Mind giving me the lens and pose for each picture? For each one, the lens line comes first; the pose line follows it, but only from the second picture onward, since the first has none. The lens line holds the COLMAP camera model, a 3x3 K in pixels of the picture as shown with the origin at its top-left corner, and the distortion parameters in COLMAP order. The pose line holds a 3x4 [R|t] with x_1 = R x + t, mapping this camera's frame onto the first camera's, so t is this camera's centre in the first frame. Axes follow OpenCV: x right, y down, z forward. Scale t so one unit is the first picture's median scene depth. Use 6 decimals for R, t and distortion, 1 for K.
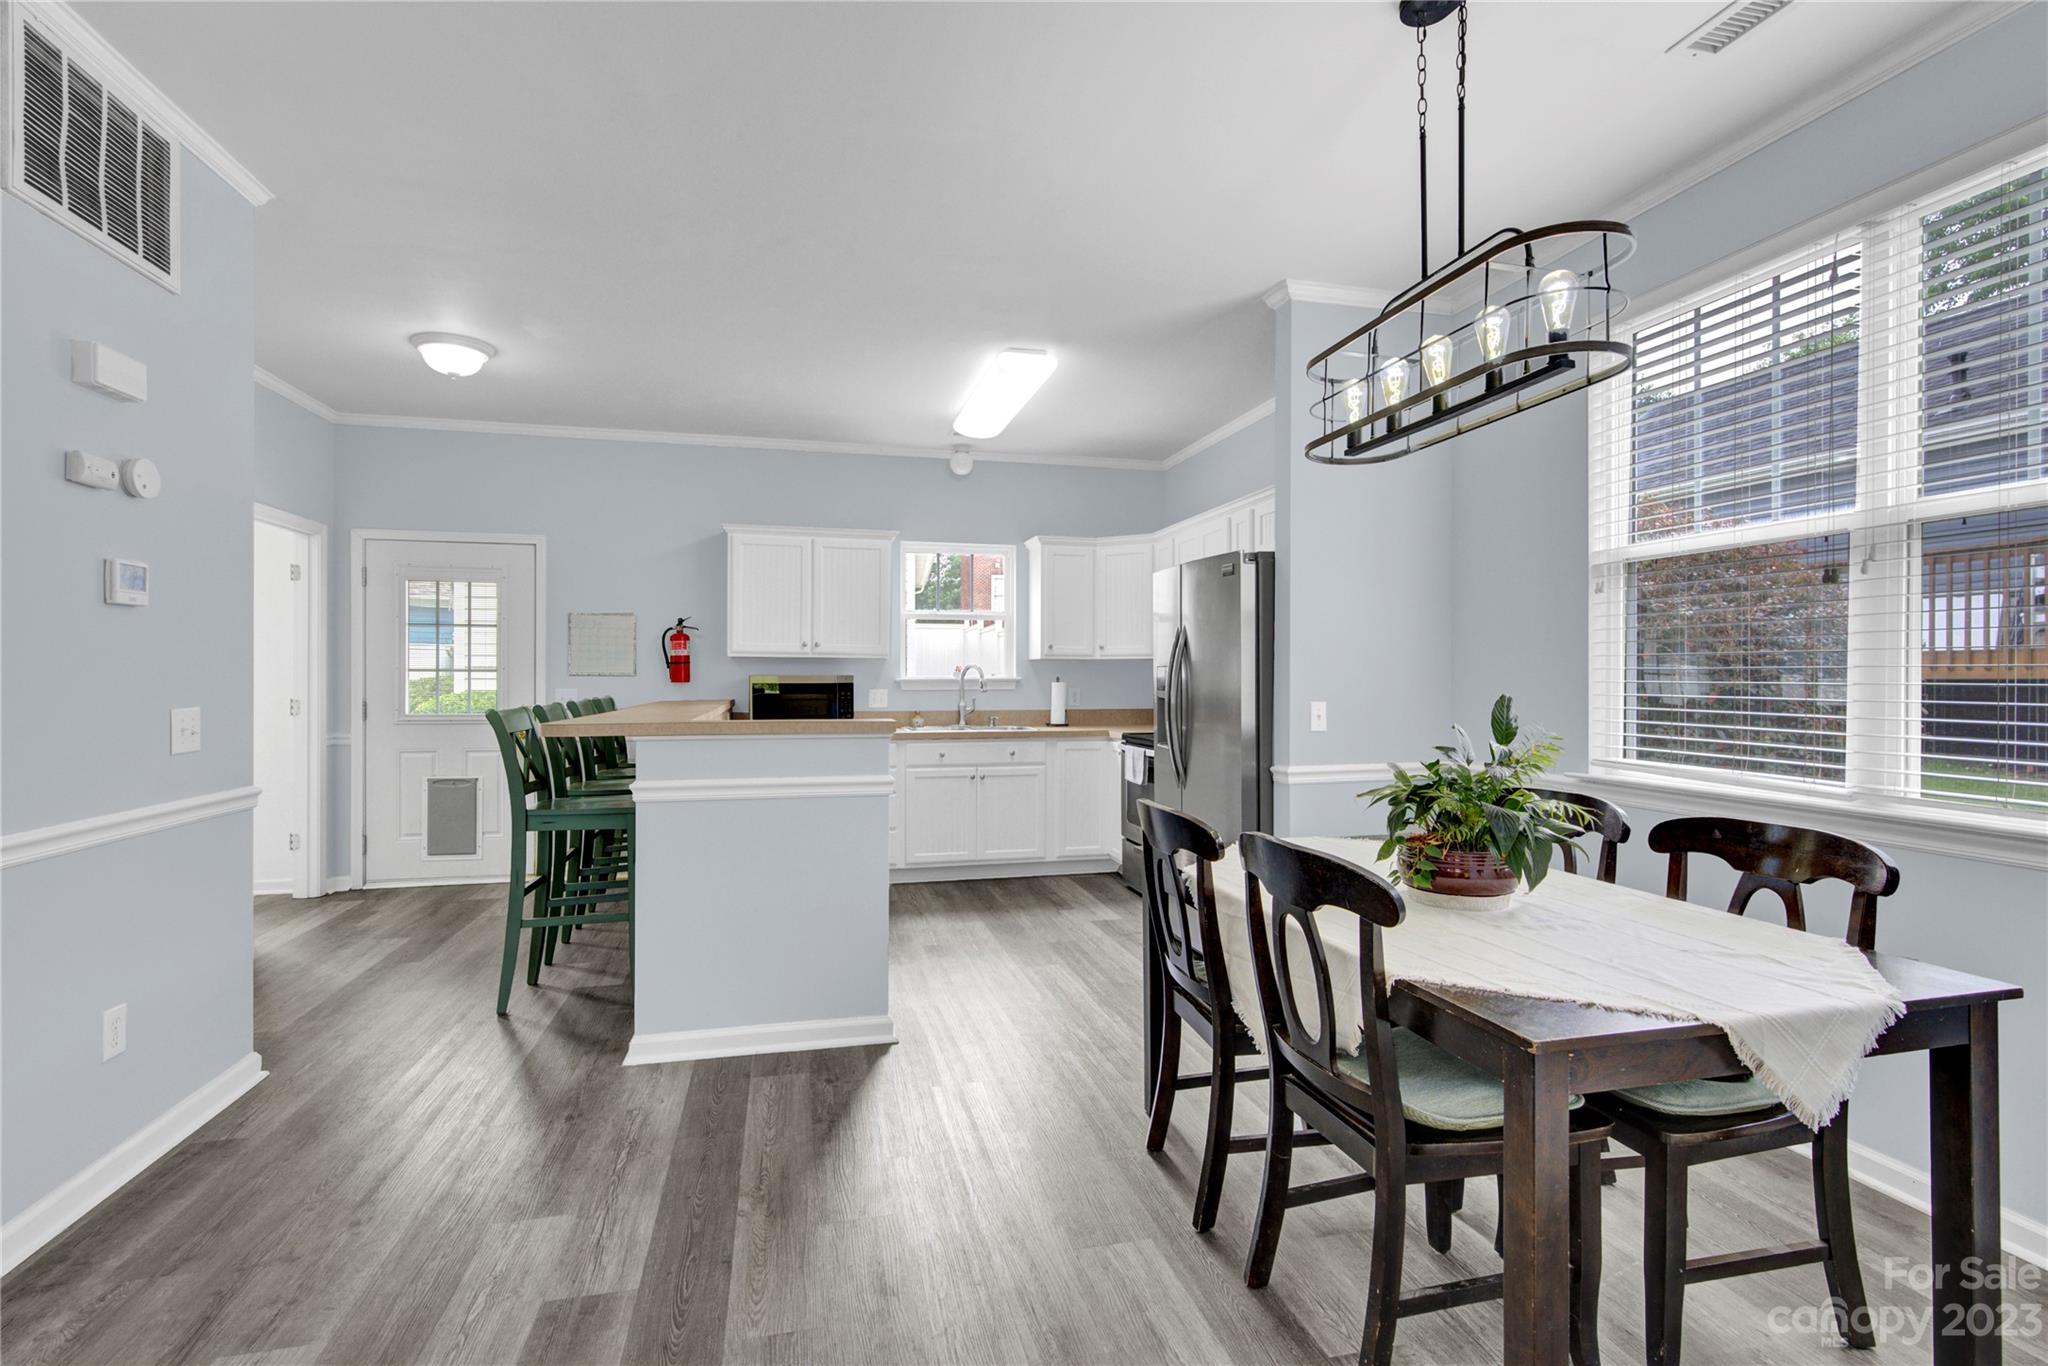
lens RADIAL K [[976.2, 0, 1031.1], [0, 976.2, 676.3], [0, 0, 1]] dist [0.002042, 0.000429]
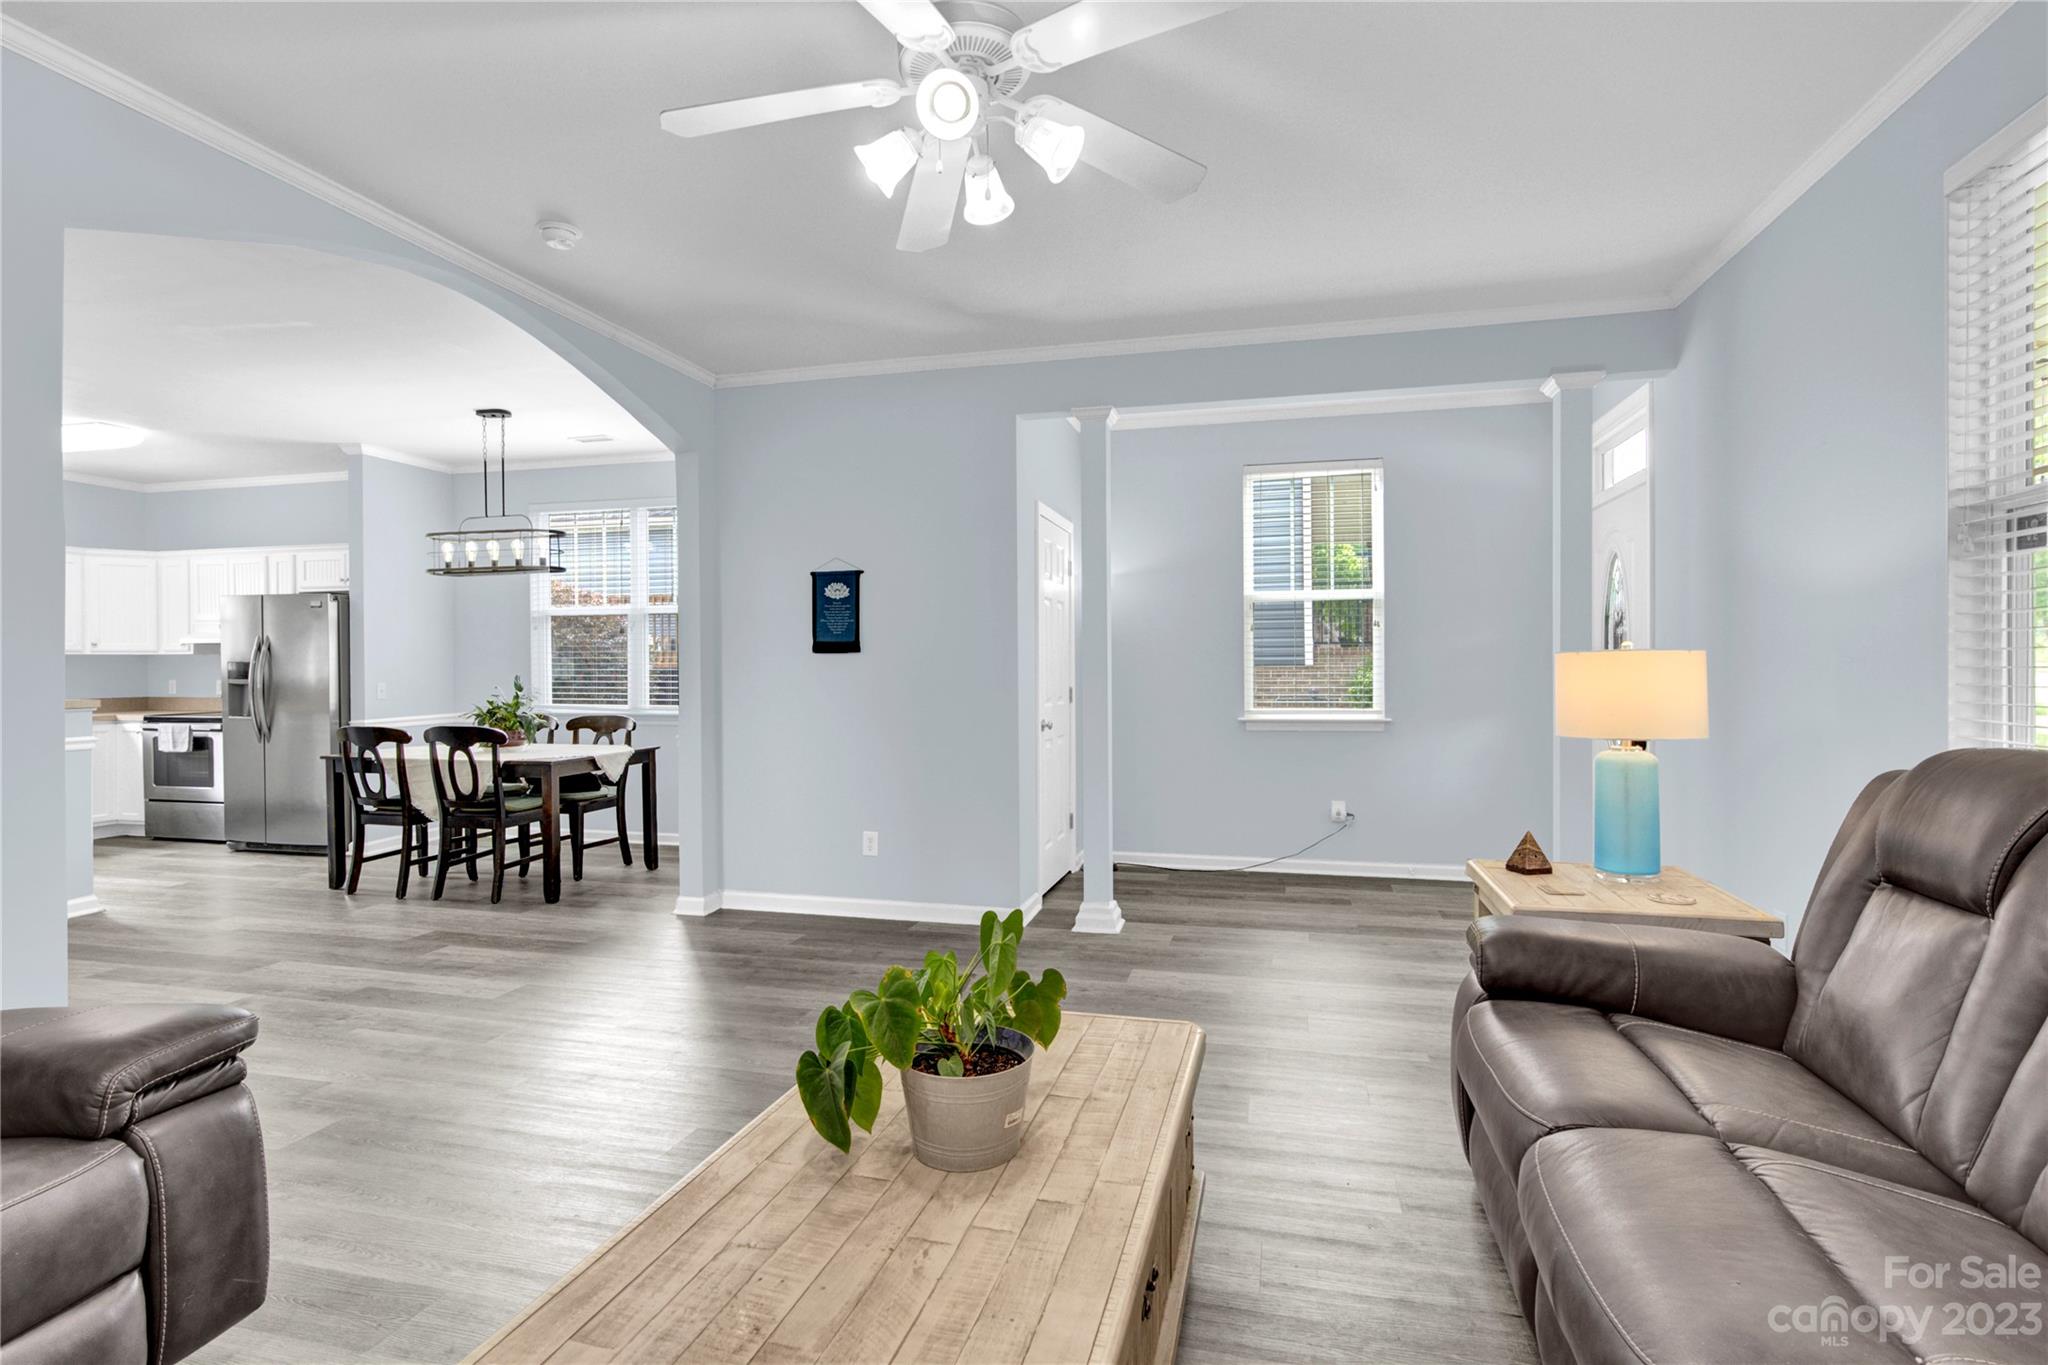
lens RADIAL K [[976.2, 0, 1033.9], [0, 976.2, 670.8], [0, 0, 1]] dist [0.002042, 0.000429]
pose [[0.484974, -0.012399, 0.874441, -1.187024], [0.006450, 0.999923, 0.010601, -0.010519], [-0.874505, 0.000499, 0.485017, -1.559818]]
